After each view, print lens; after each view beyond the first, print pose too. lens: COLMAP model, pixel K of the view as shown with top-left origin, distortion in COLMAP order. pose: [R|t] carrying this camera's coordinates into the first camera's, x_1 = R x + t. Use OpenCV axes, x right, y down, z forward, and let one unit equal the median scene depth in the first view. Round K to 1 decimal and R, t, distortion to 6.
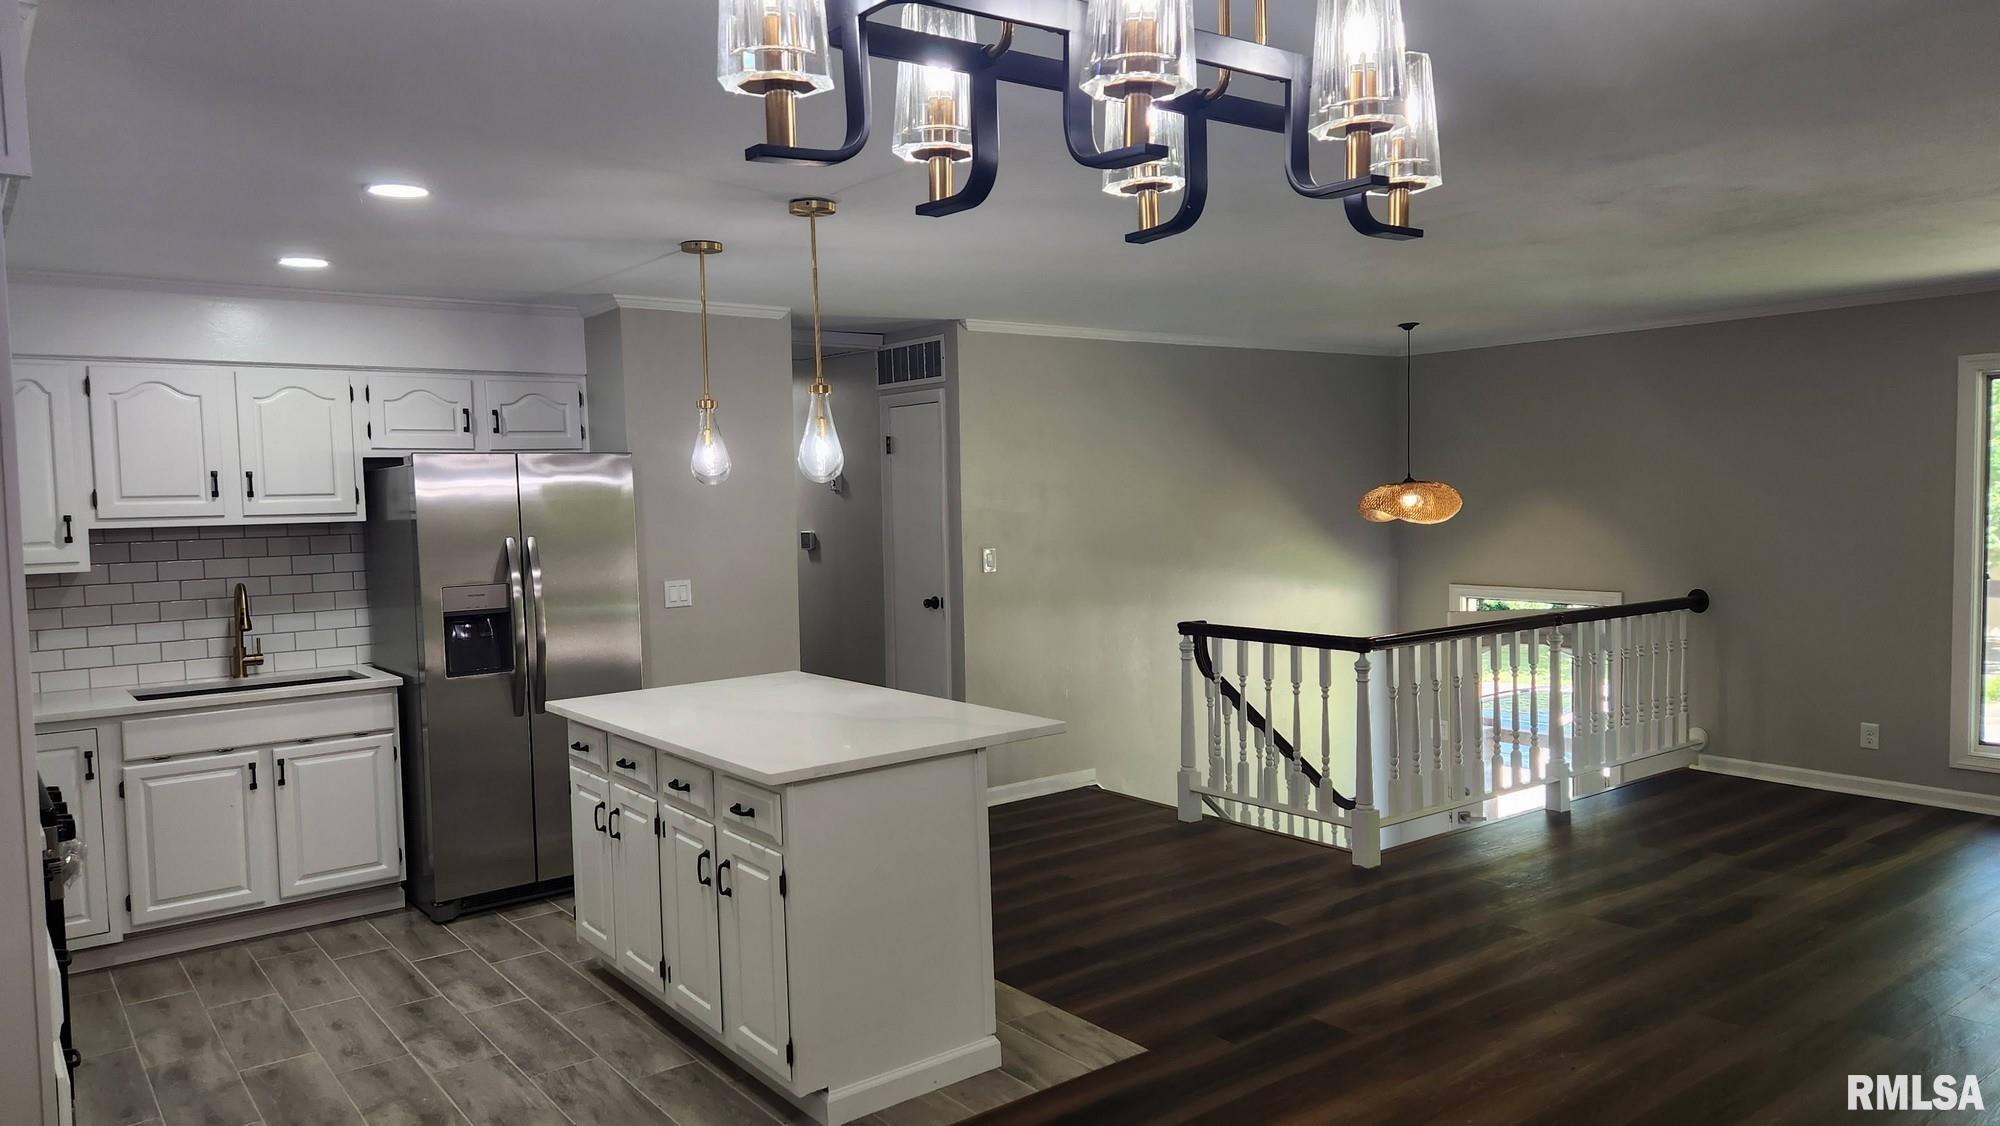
lens RADIAL K [[1333.9, 0, 1001.7], [0, 1333.9, 576.1], [0, 0, 1]] dist [0.071062, -0.059735]
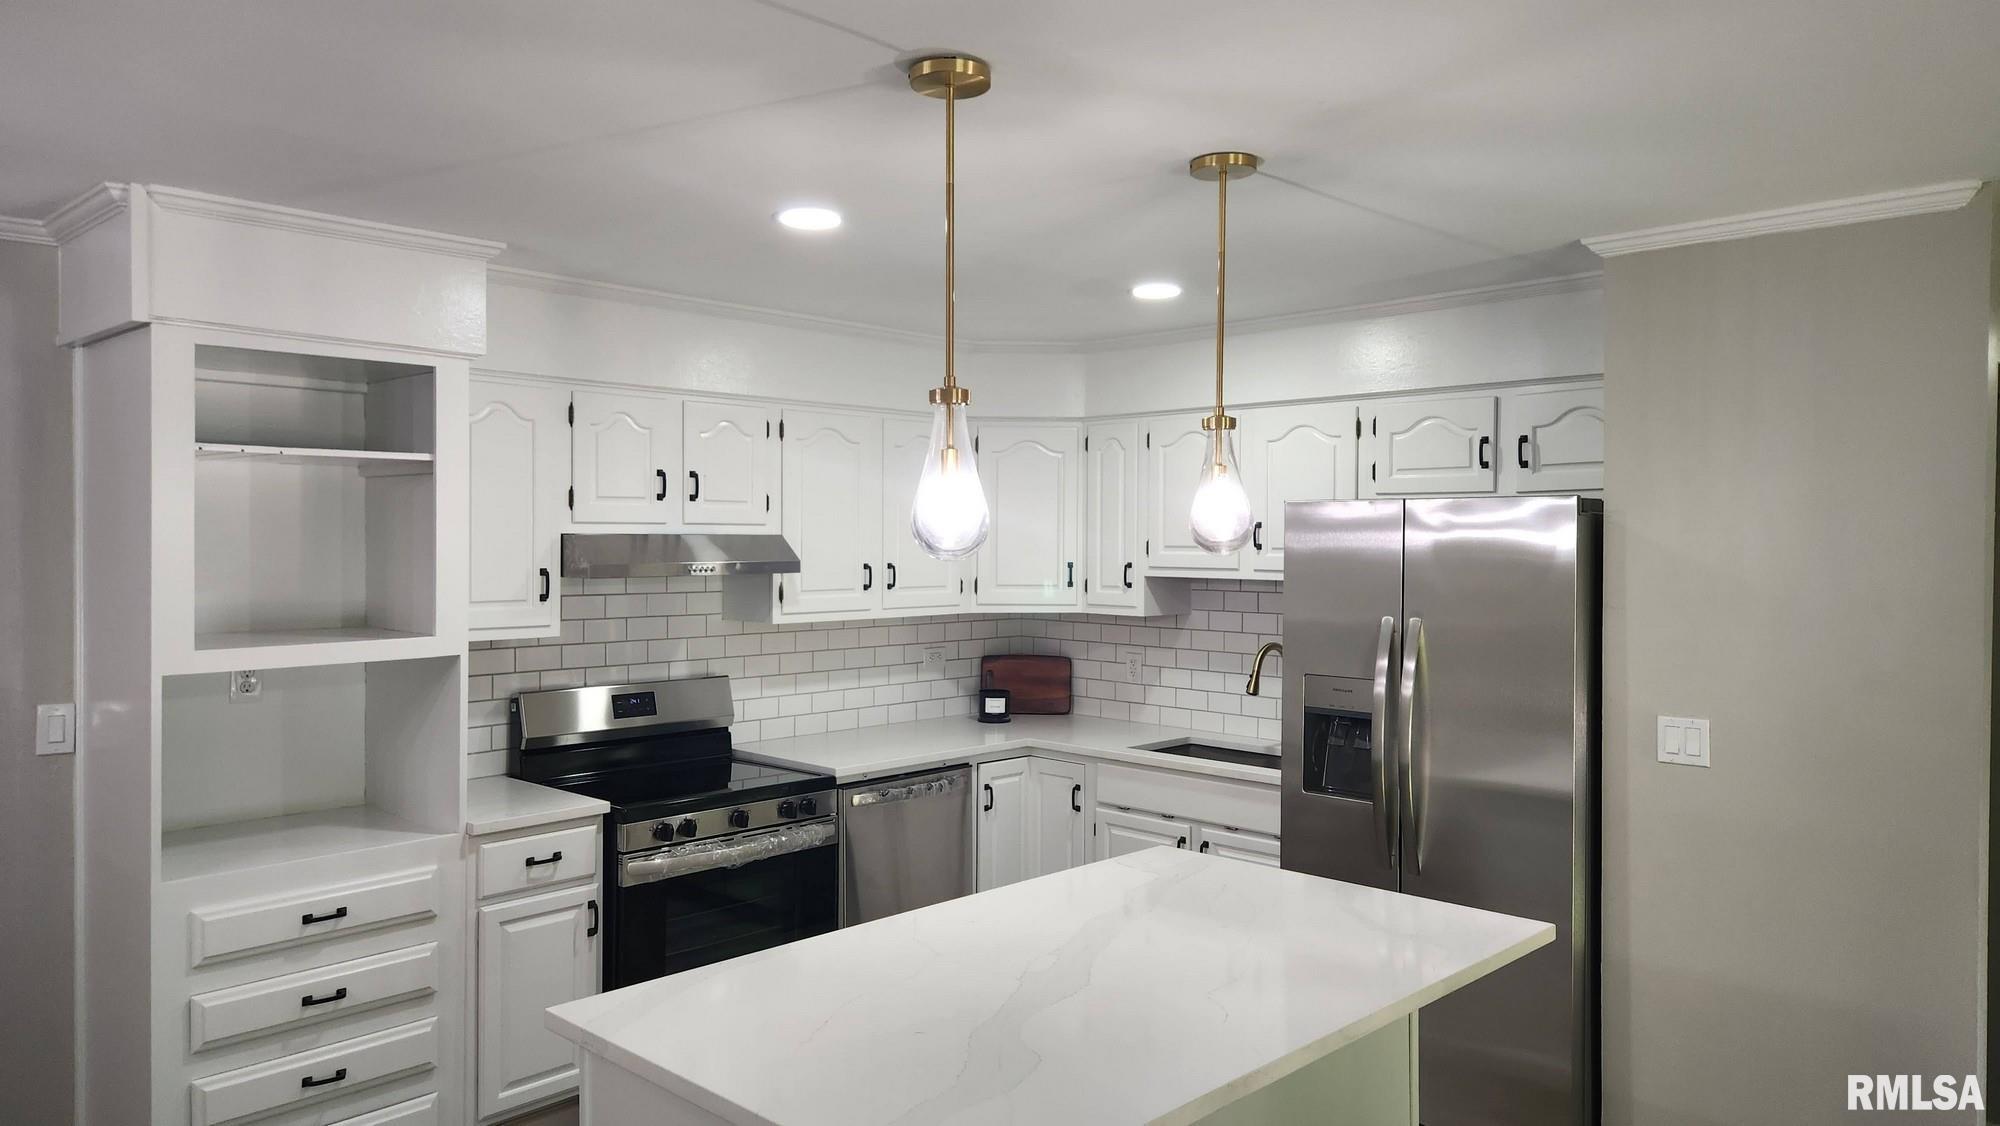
lens RADIAL K [[1333.9, 0, 1012.6], [0, 1333.9, 549.8], [0, 0, 1]] dist [0.071062, -0.059735]
pose [[0.144802, 0.029741, -0.989014, 0.343136], [-0.072218, 0.997200, 0.019414, -0.068791], [0.986822, 0.068614, 0.146544, 0.759810]]
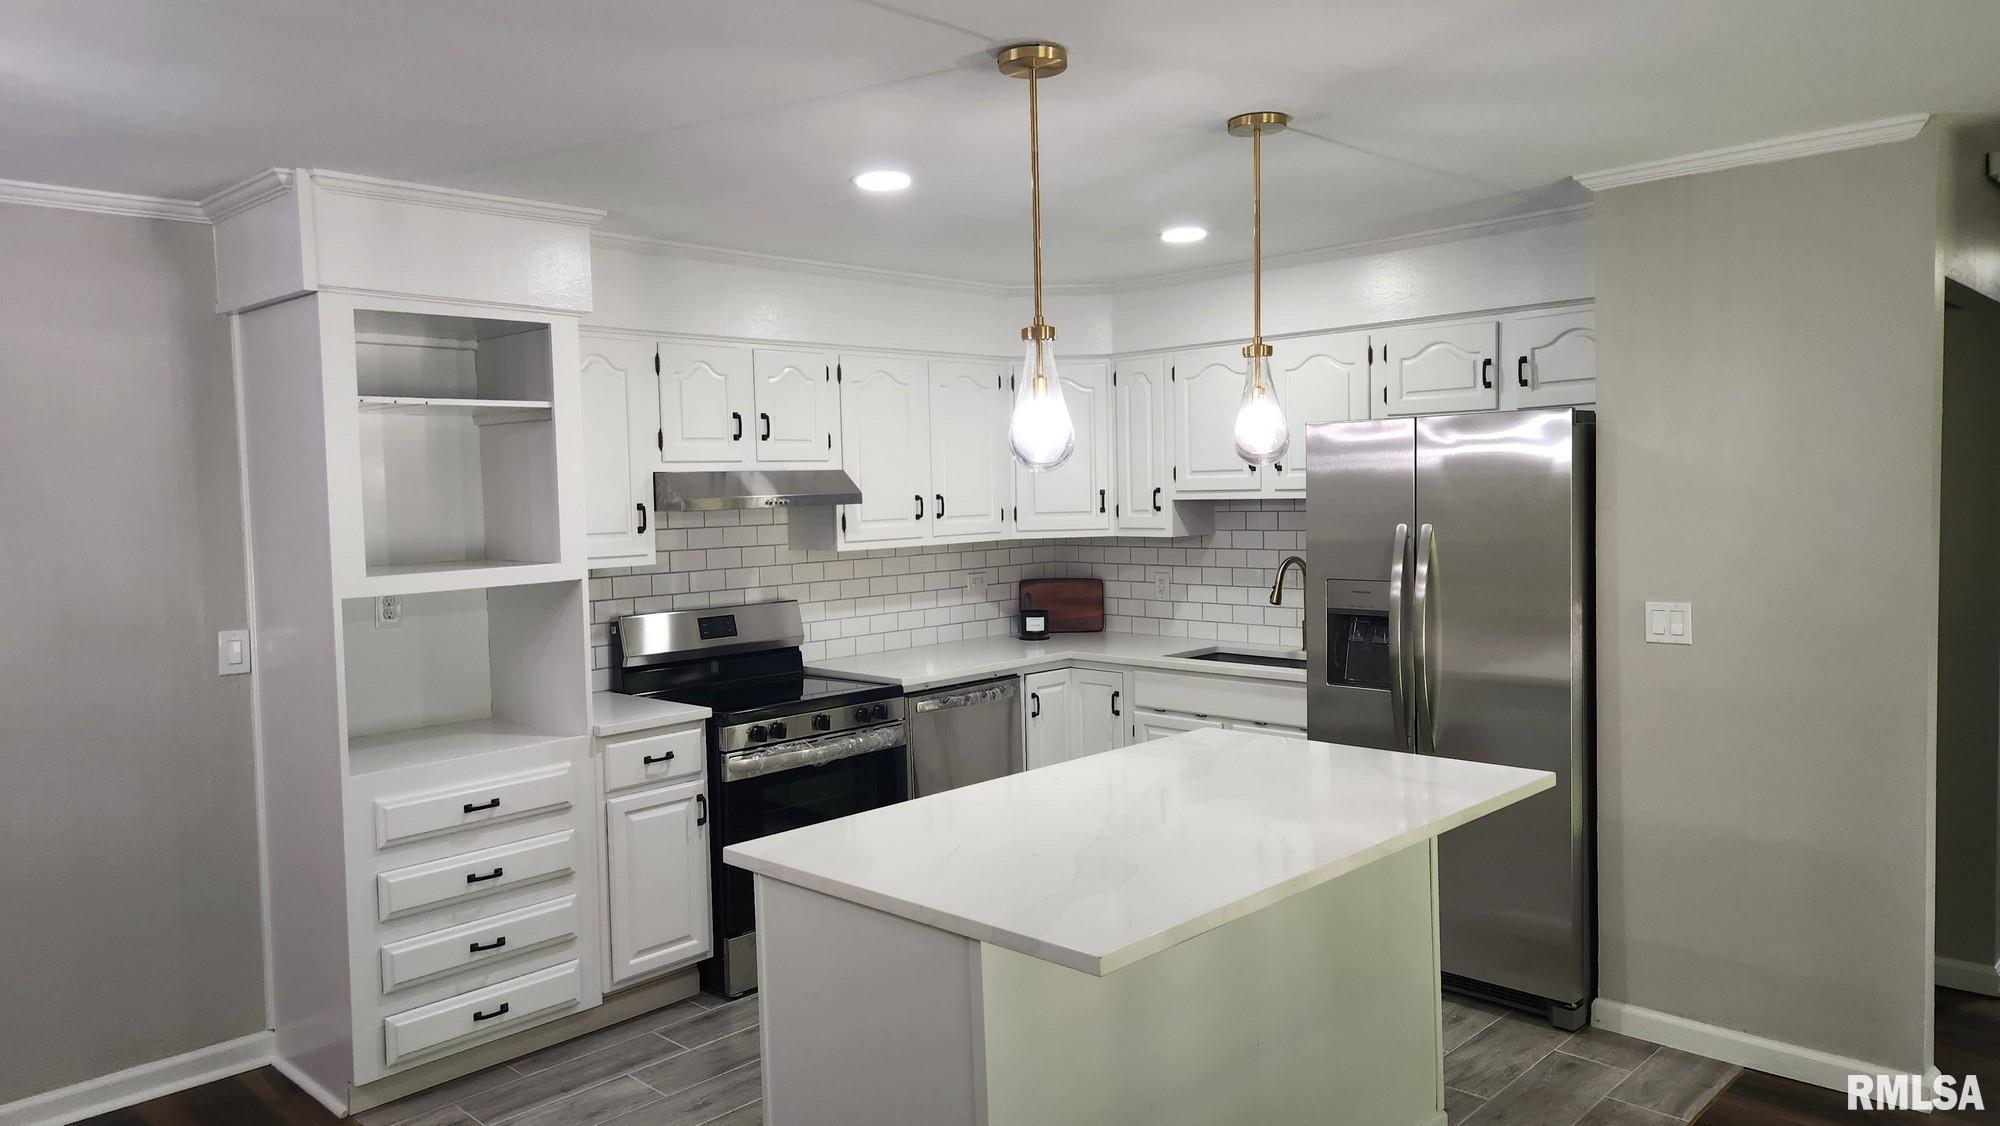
lens RADIAL K [[1333.9, 0, 997.8], [0, 1333.9, 551.9], [0, 0, 1]] dist [0.071062, -0.059735]
pose [[0.136870, 0.067617, -0.988279, 0.426821], [-0.043216, 0.997125, 0.062237, -0.055287], [0.989646, 0.034191, 0.139398, 0.713333]]
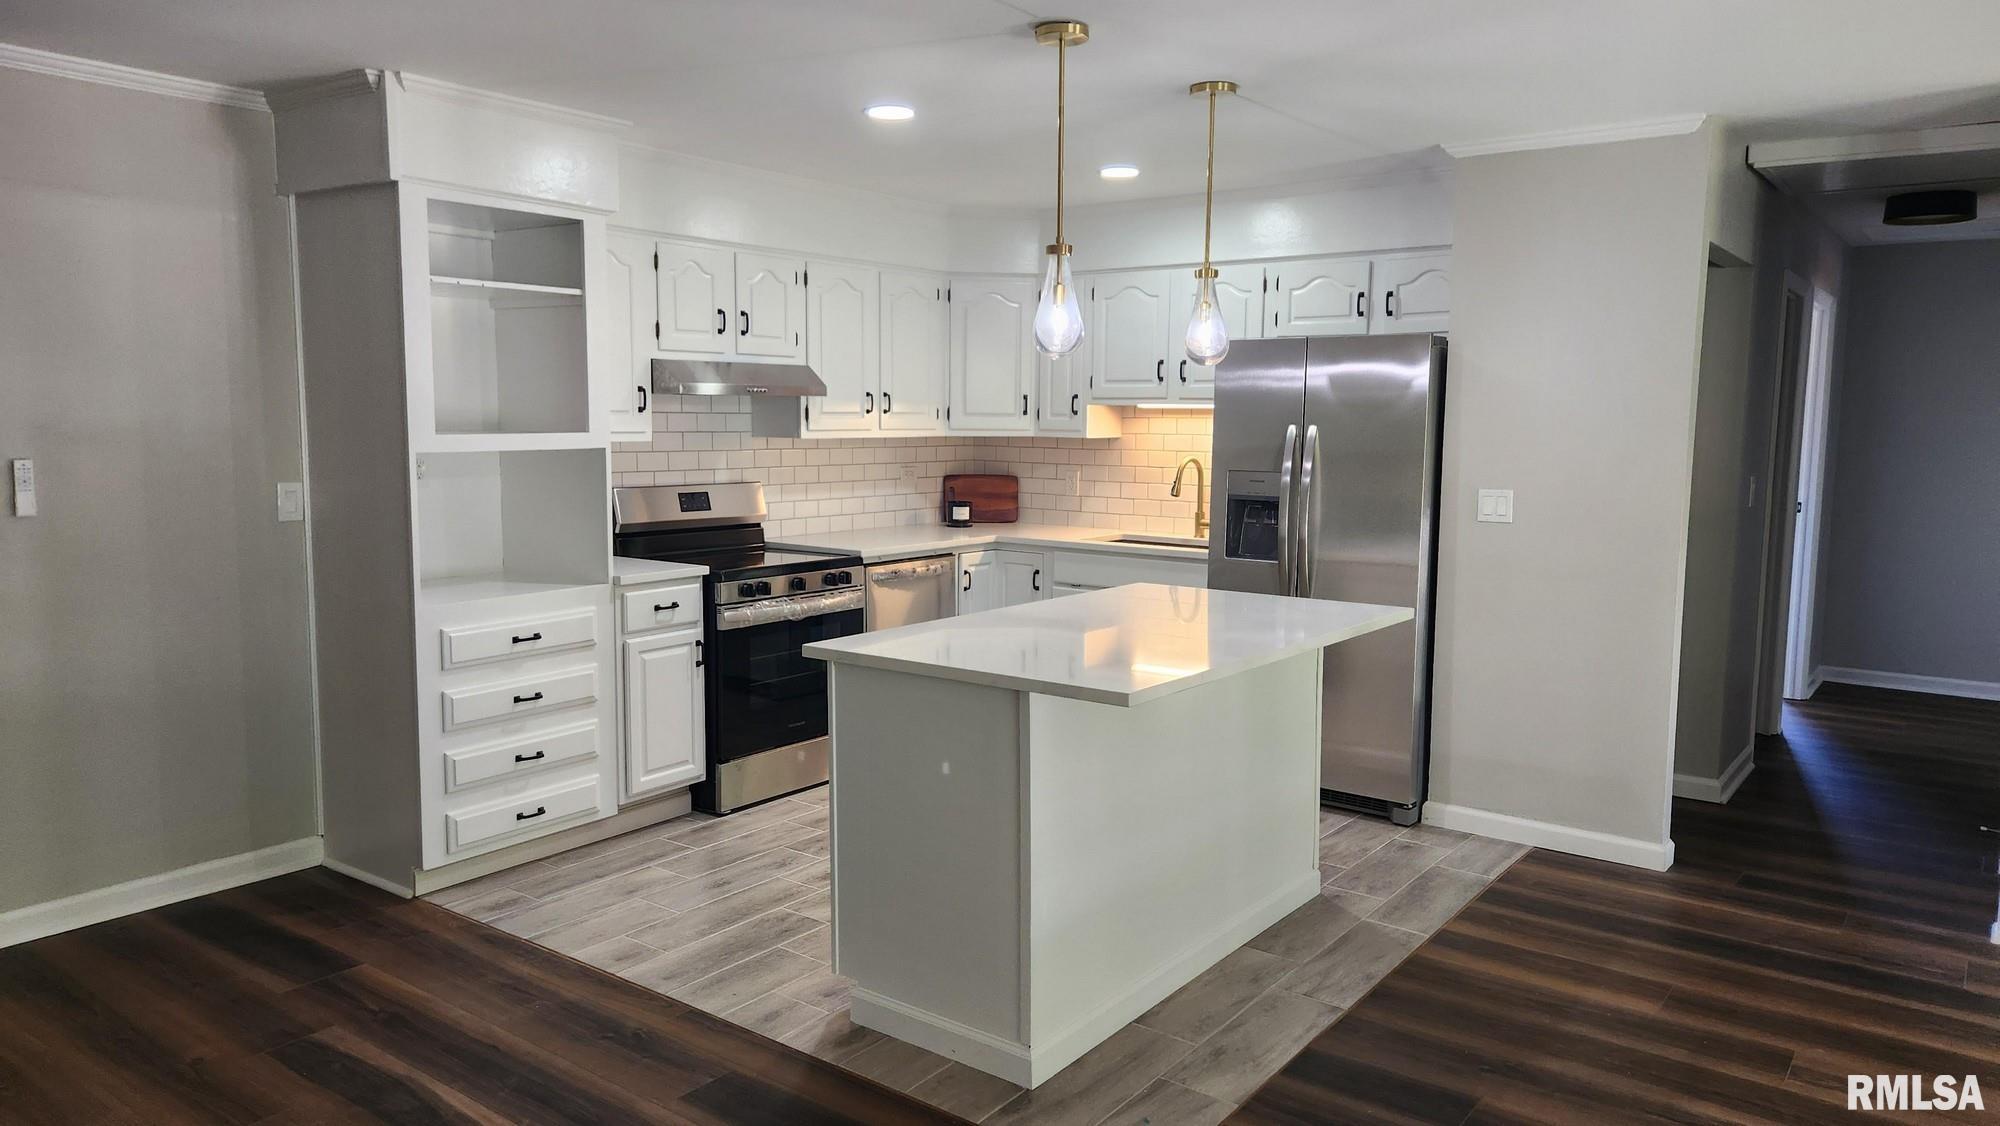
lens RADIAL K [[1333.9, 0, 1010.8], [0, 1333.9, 555.0], [0, 0, 1]] dist [0.071062, -0.059735]
pose [[0.263502, 0.127873, -0.956146, 0.566600], [-0.078857, 0.990713, 0.110764, -0.028736], [0.961430, 0.046212, 0.271138, 0.597909]]
